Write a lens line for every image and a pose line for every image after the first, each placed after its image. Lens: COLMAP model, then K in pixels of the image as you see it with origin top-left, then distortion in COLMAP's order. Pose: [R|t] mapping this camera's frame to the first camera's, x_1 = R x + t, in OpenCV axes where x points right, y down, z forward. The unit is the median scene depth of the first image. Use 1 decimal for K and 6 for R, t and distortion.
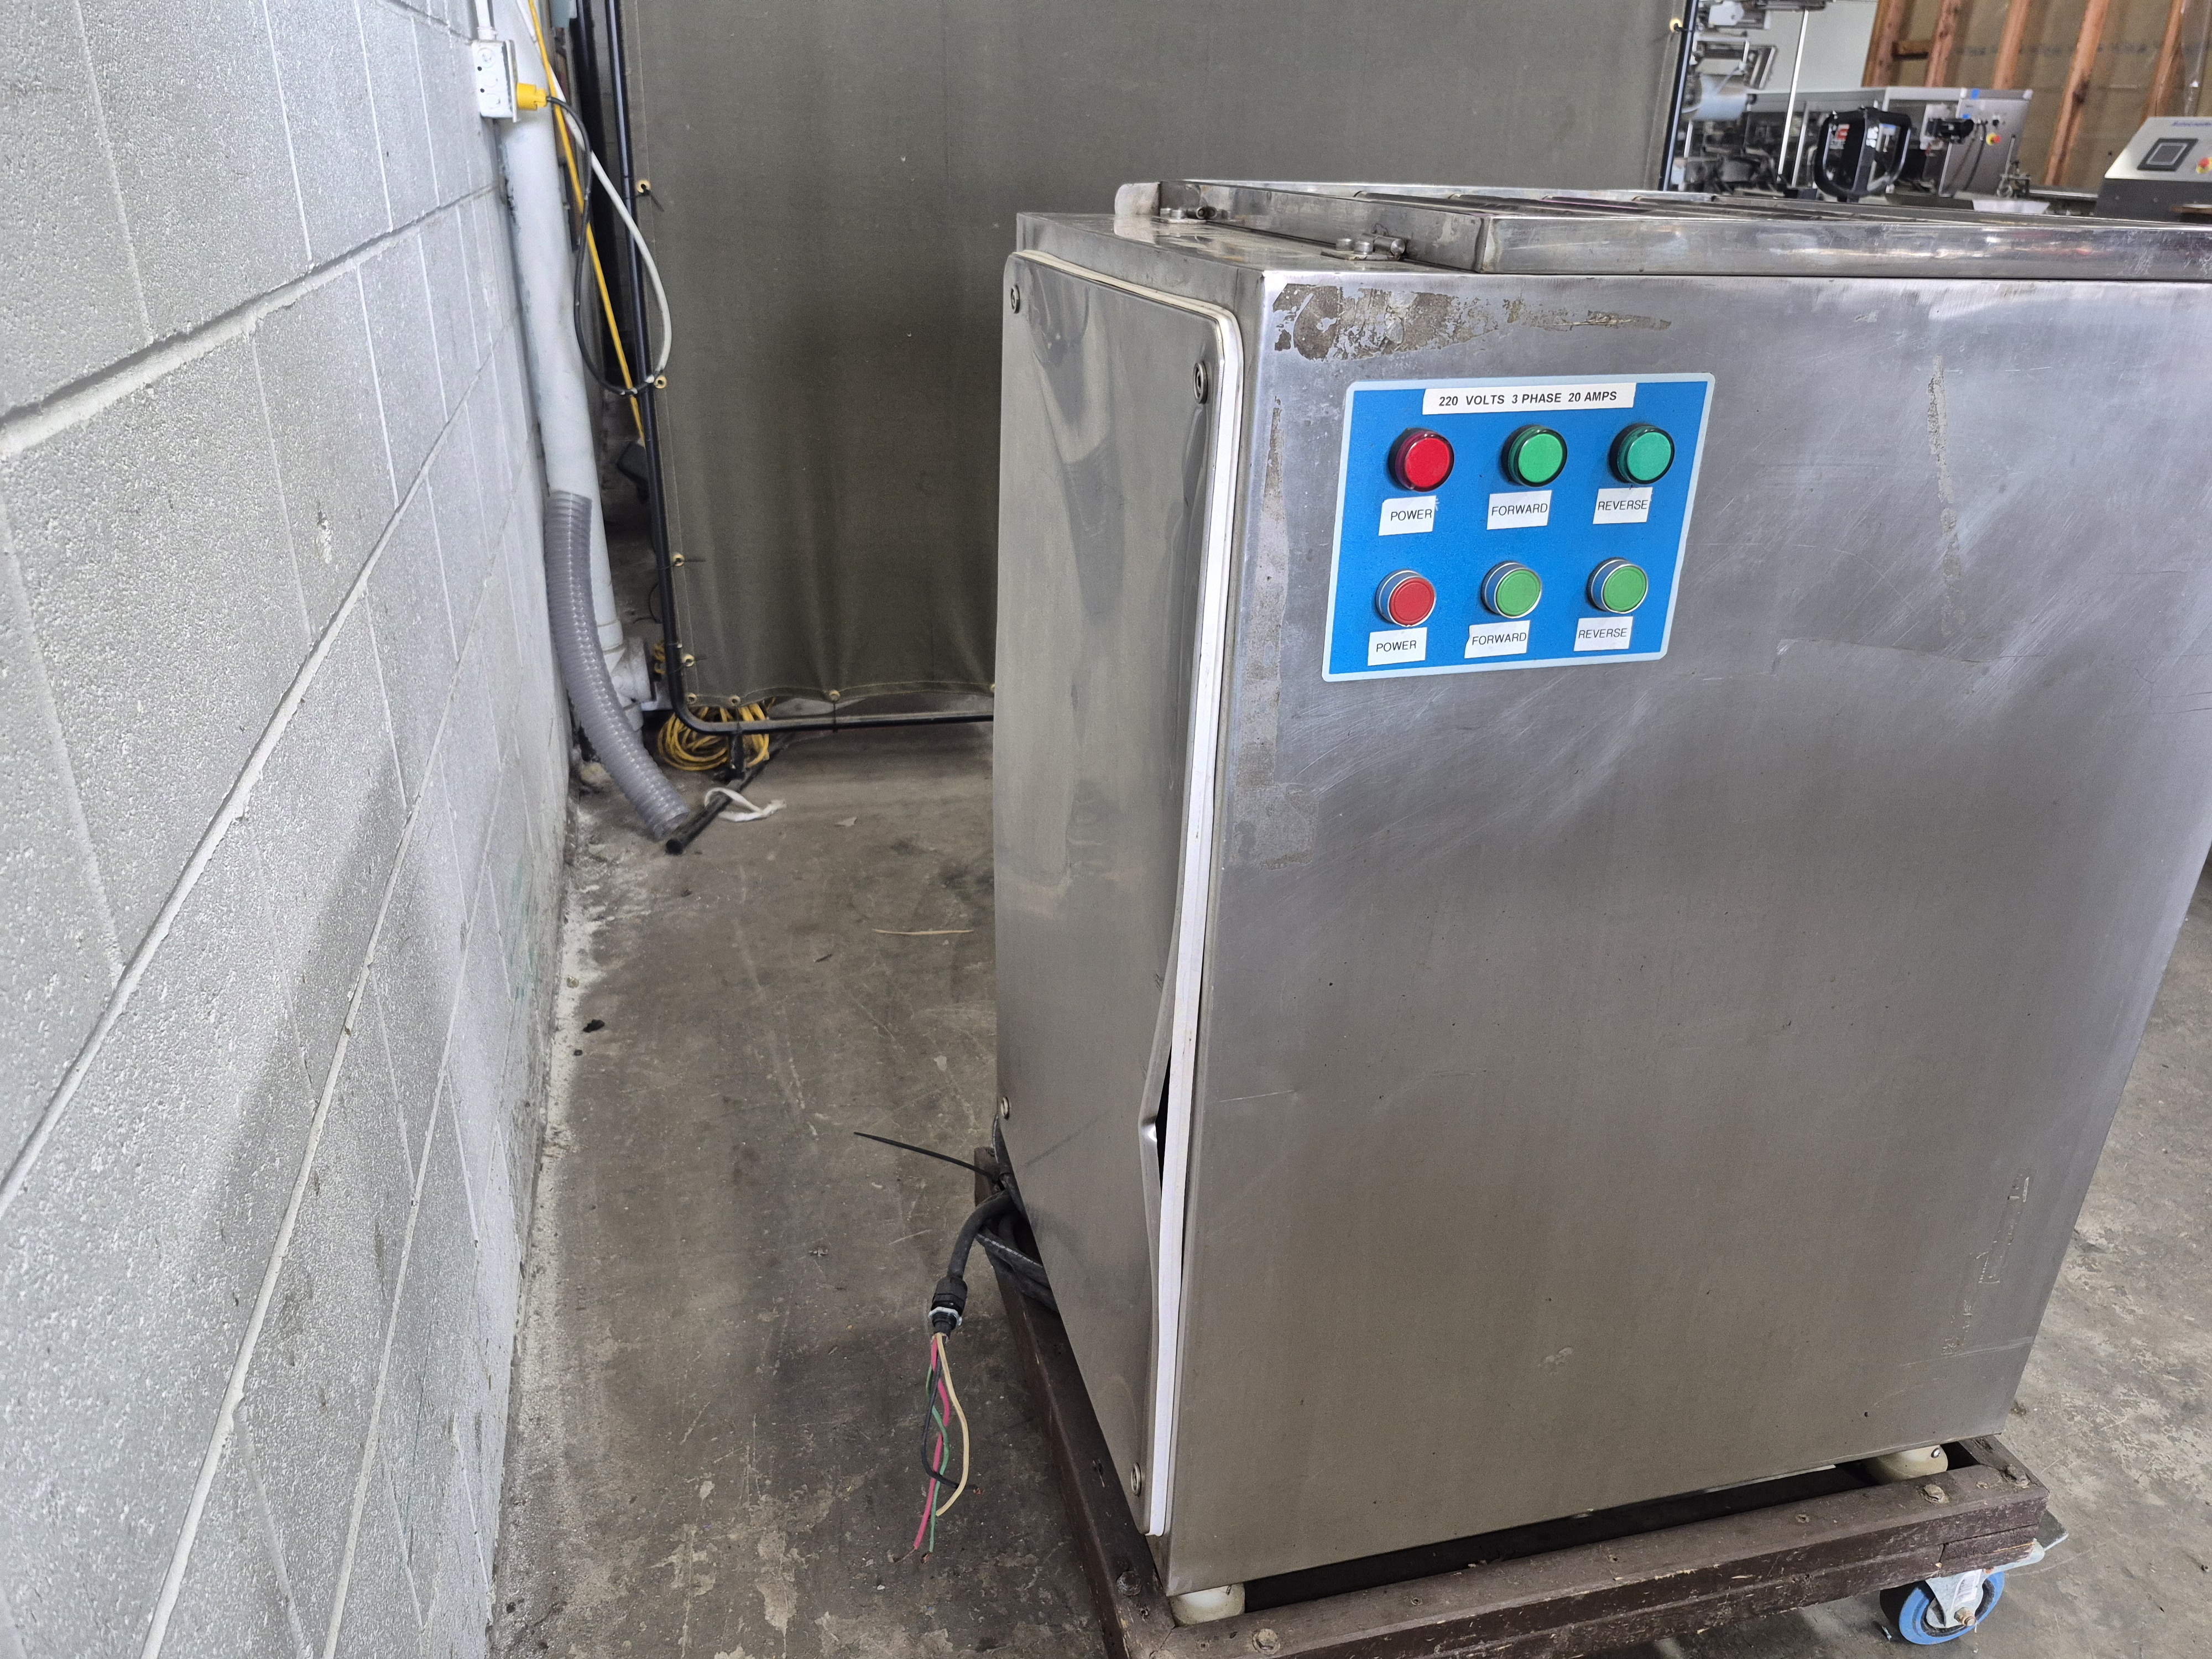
lens RADIAL K [[1535.6, 0, 1109.6], [0, 1535.6, 842.1], [0, 0, 1]] dist [0.057169, -0.061085]
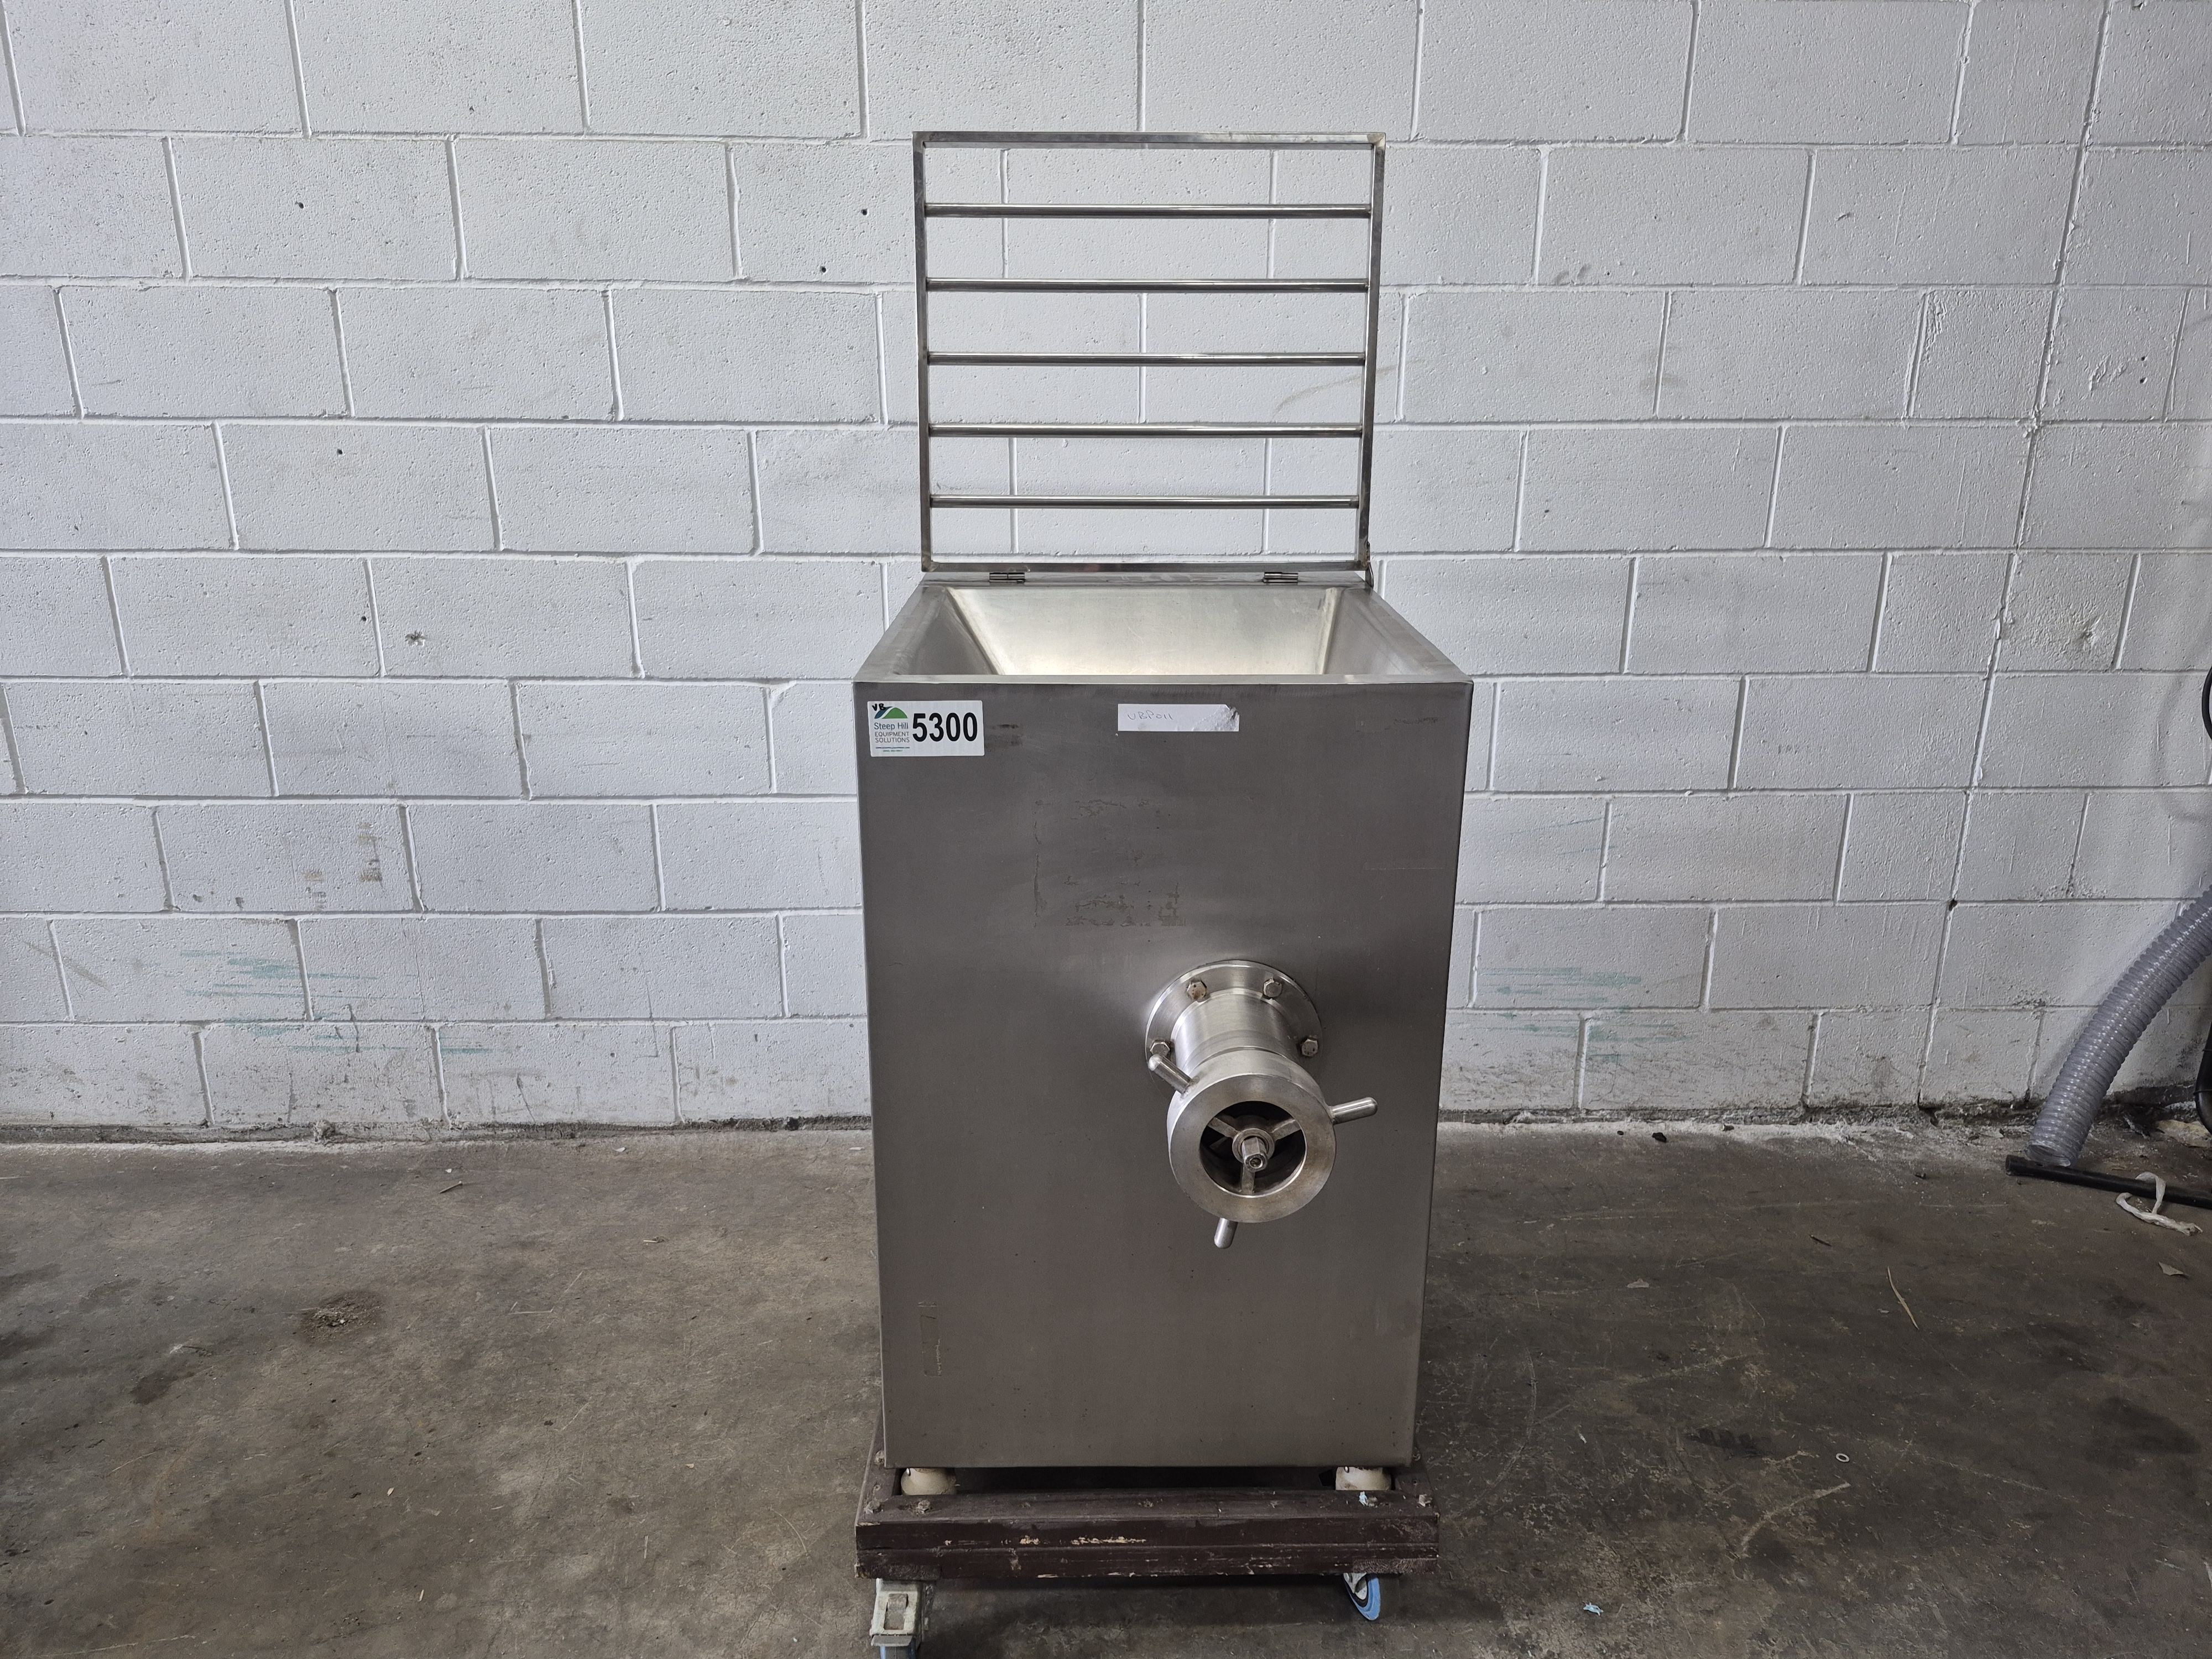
lens RADIAL K [[1519.2, 0, 1112.5], [0, 1519.2, 843.7], [0, 0, 1]] dist [0.104626, -0.151599]
pose [[-0.251712, 0.270038, -0.929366, 1.292998], [-0.406376, 0.842037, 0.354728, -0.507709], [0.878350, 0.466961, -0.102213, 0.851265]]
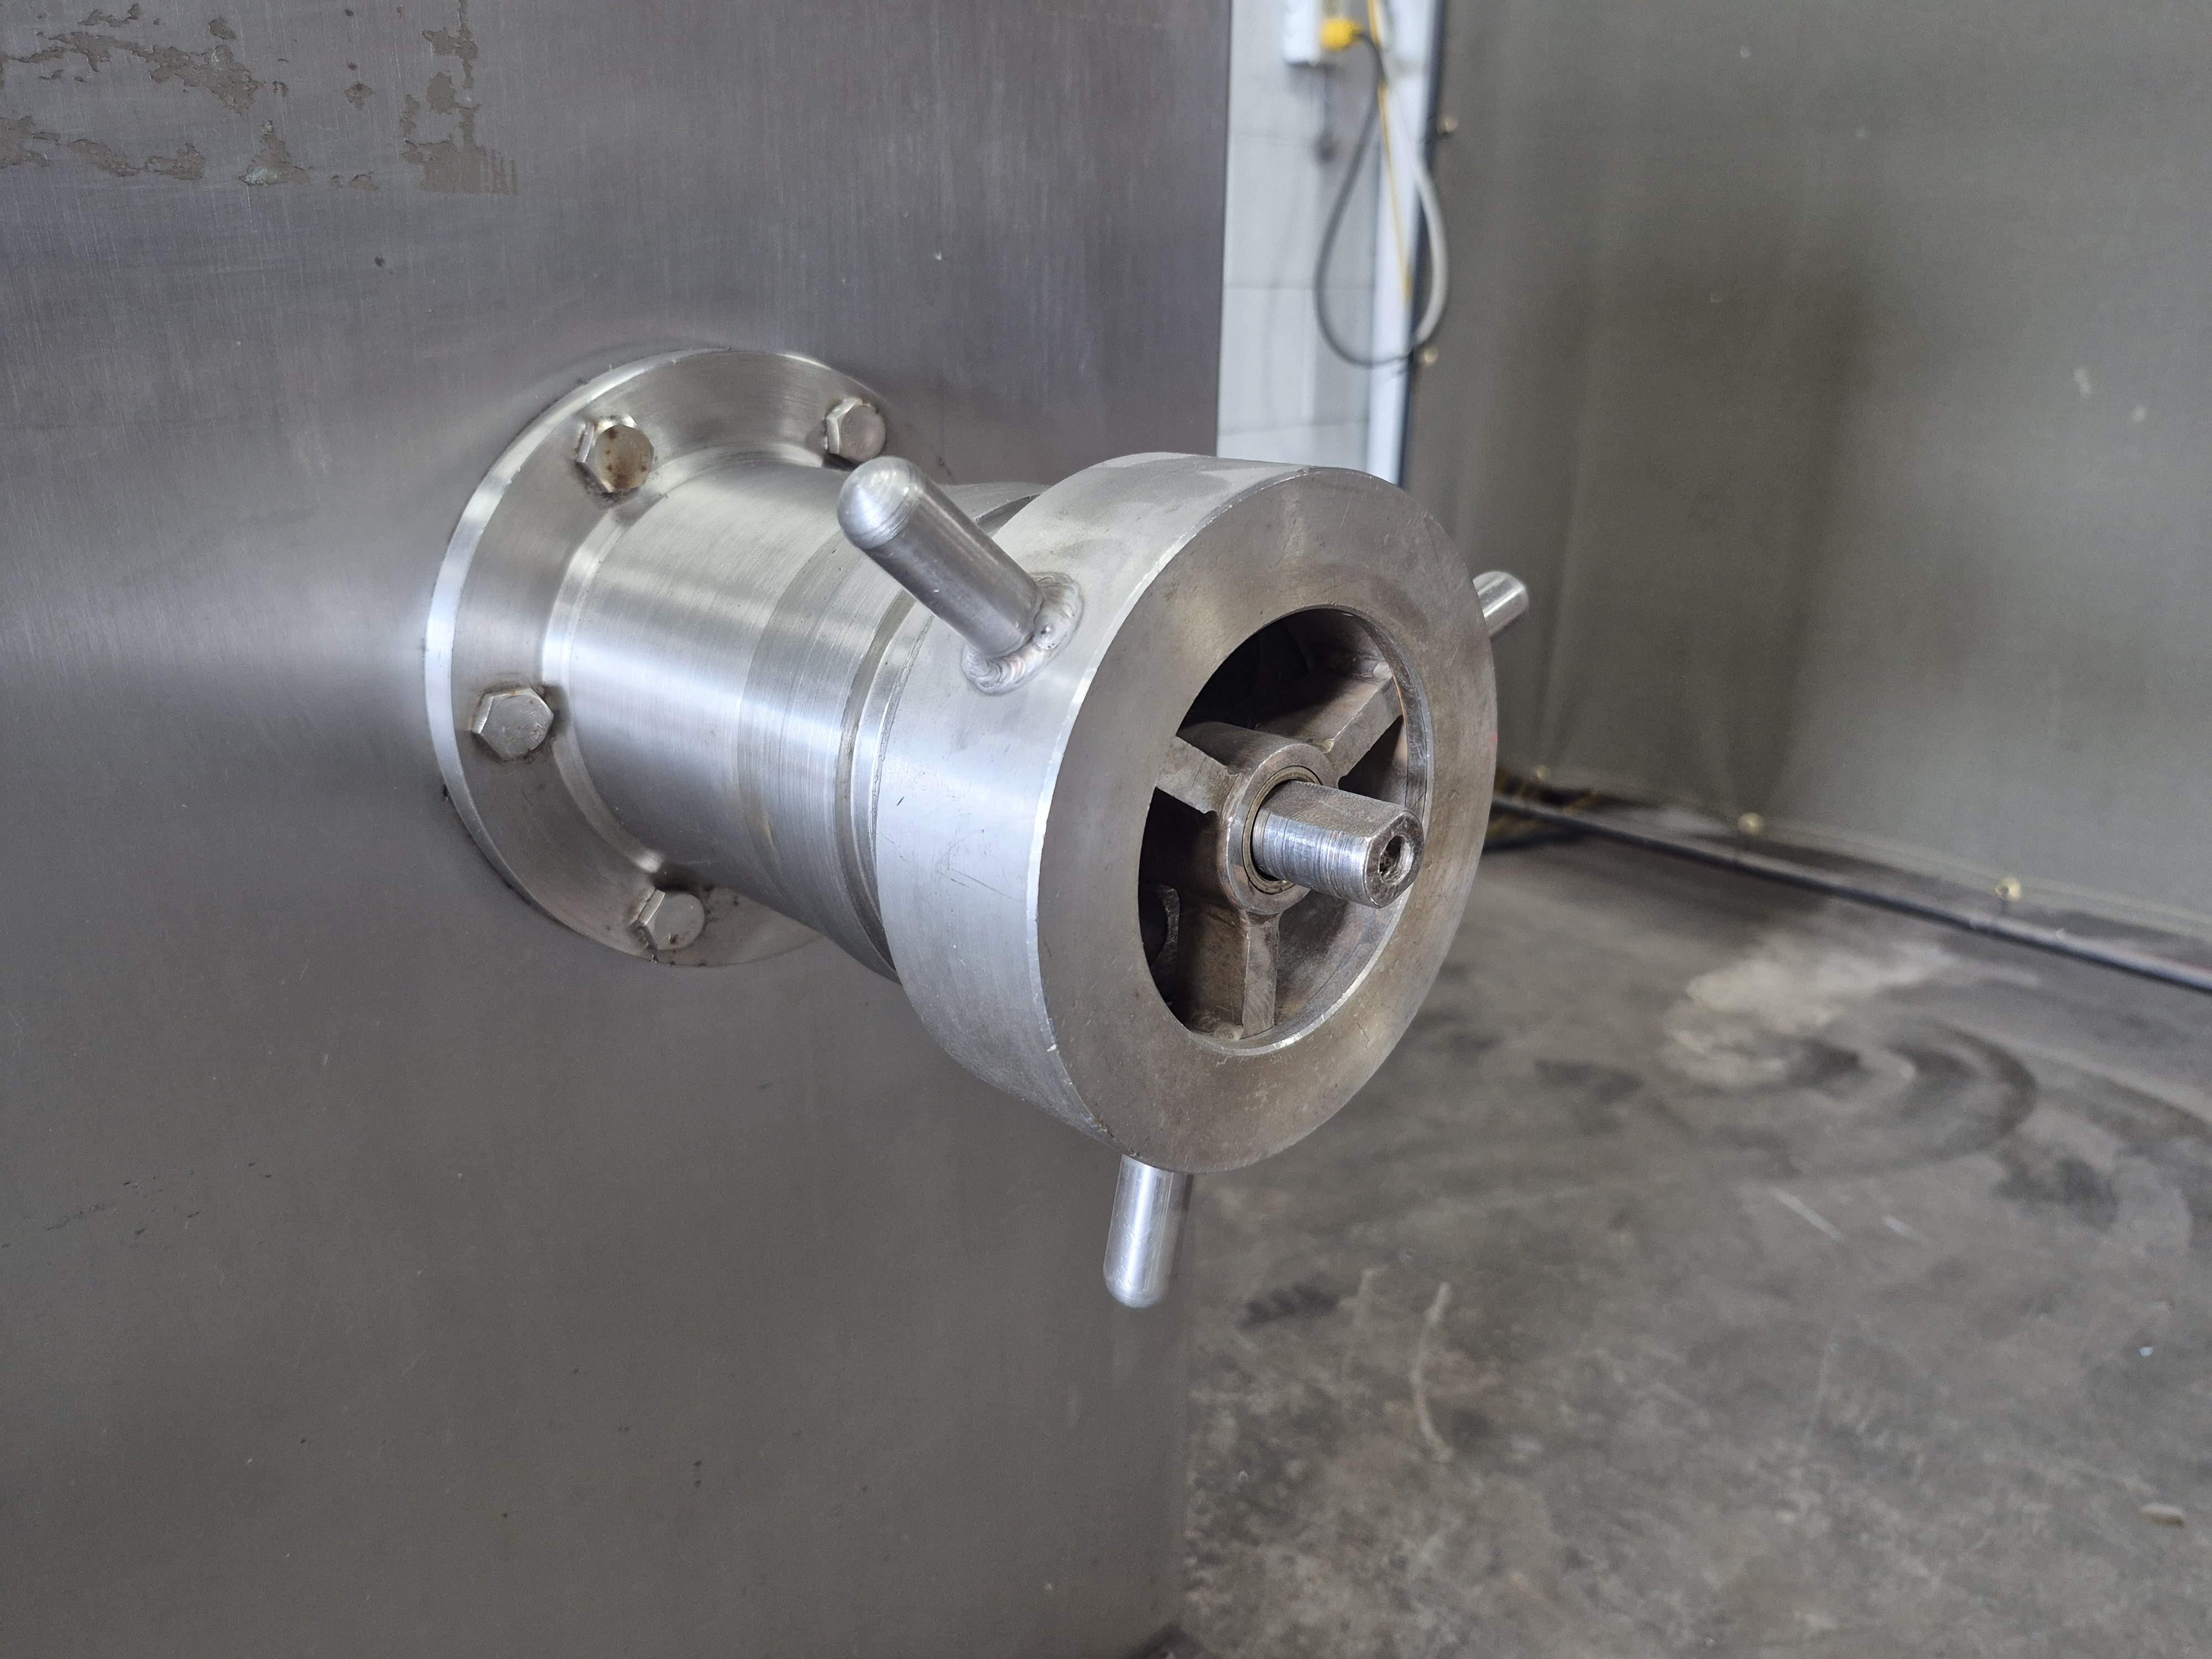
lens RADIAL K [[1582.5, 0, 1106.0], [0, 1582.5, 829.5], [0, 0, 1]] dist [0.000698, -0.000943]
pose [[0.493186, 0.249857, -0.833270, 0.695416], [-0.342783, 0.936185, 0.077833, -0.108546], [0.799542, 0.247245, 0.547360, 0.782311]]
